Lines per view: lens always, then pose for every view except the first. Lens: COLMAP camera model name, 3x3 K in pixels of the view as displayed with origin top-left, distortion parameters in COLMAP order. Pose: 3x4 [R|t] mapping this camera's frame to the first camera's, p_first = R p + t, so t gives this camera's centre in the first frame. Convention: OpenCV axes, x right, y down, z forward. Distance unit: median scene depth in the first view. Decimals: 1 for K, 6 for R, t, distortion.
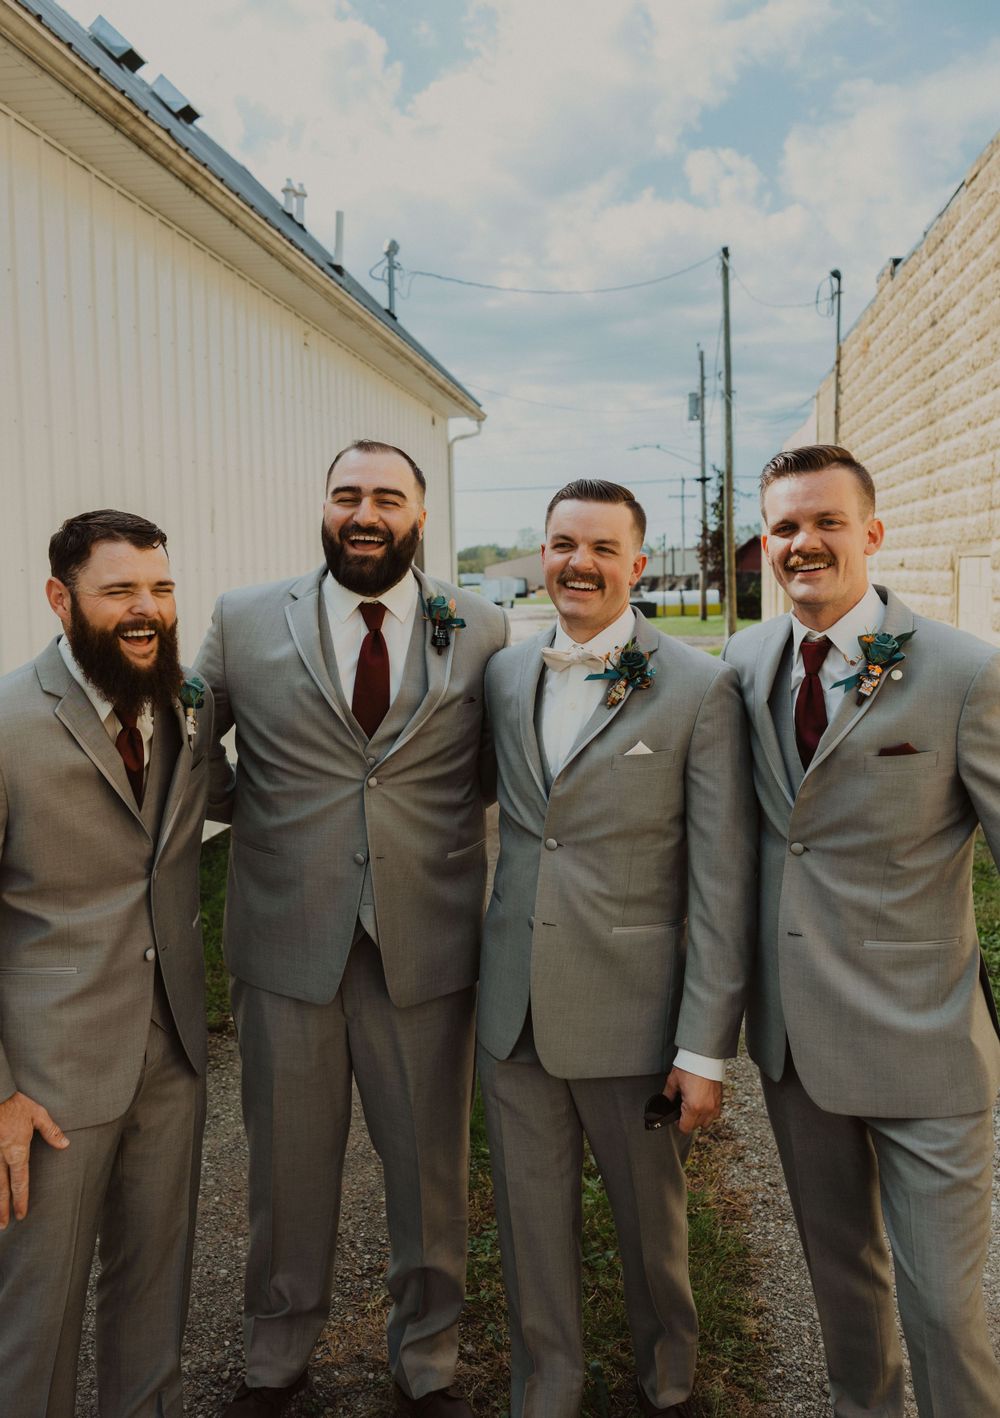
lens RADIAL K [[1177.4, 0, 476.4], [0, 1177.4, 651.5], [0, 0, 1]] dist [0.001277, 0.003195]
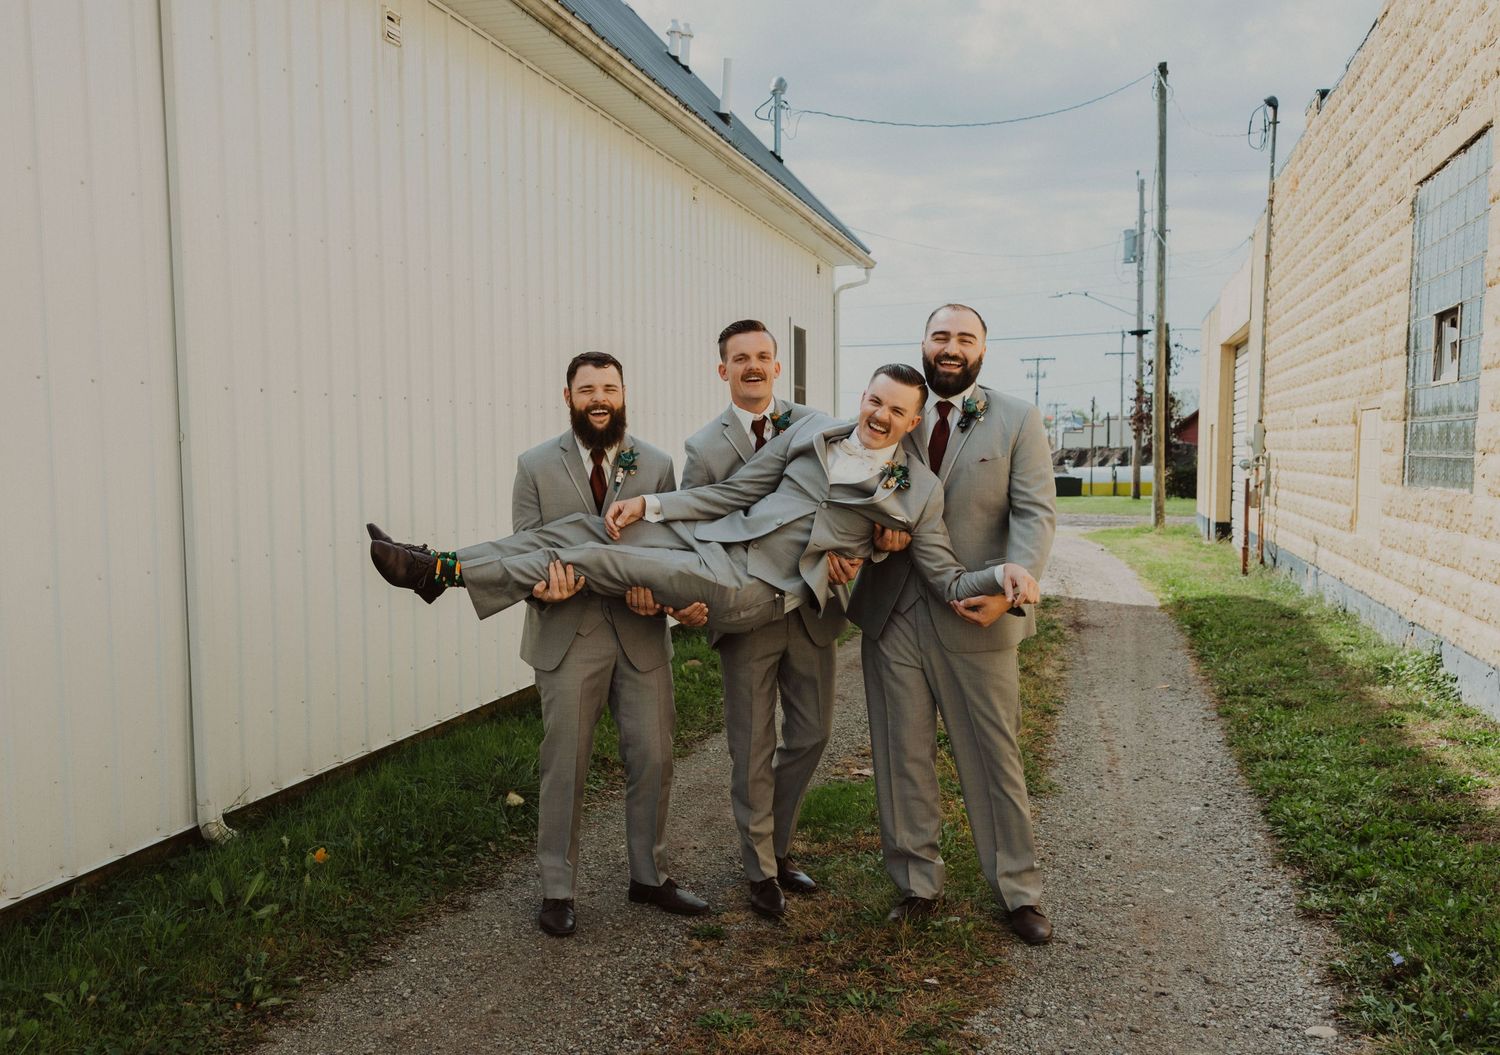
lens RADIAL K [[1381.5, 0, 676.1], [0, 1381.5, 564.7], [0, 0, 1]] dist [0.006710, -0.000127]
pose [[0.990338, 0.023081, -0.136740, 0.009359], [-0.020230, 0.999549, 0.022199, 0.025129], [0.137190, -0.019219, 0.990358, -0.155439]]
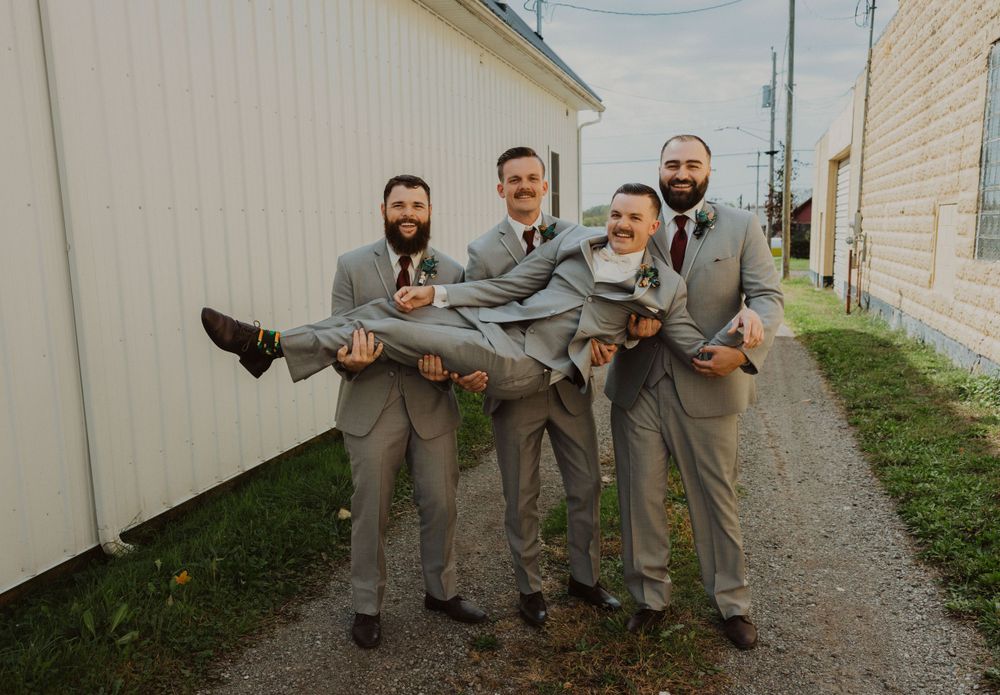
lens RADIAL K [[853.7, 0, 488.6], [0, 853.7, 369.8], [0, 0, 1]] dist [0.005971, 0.004387]
pose [[0.991892, 0.019220, -0.125620, 0.005641], [-0.006537, 0.994904, 0.100611, 0.012660], [0.126914, -0.098974, 0.986964, -0.075899]]
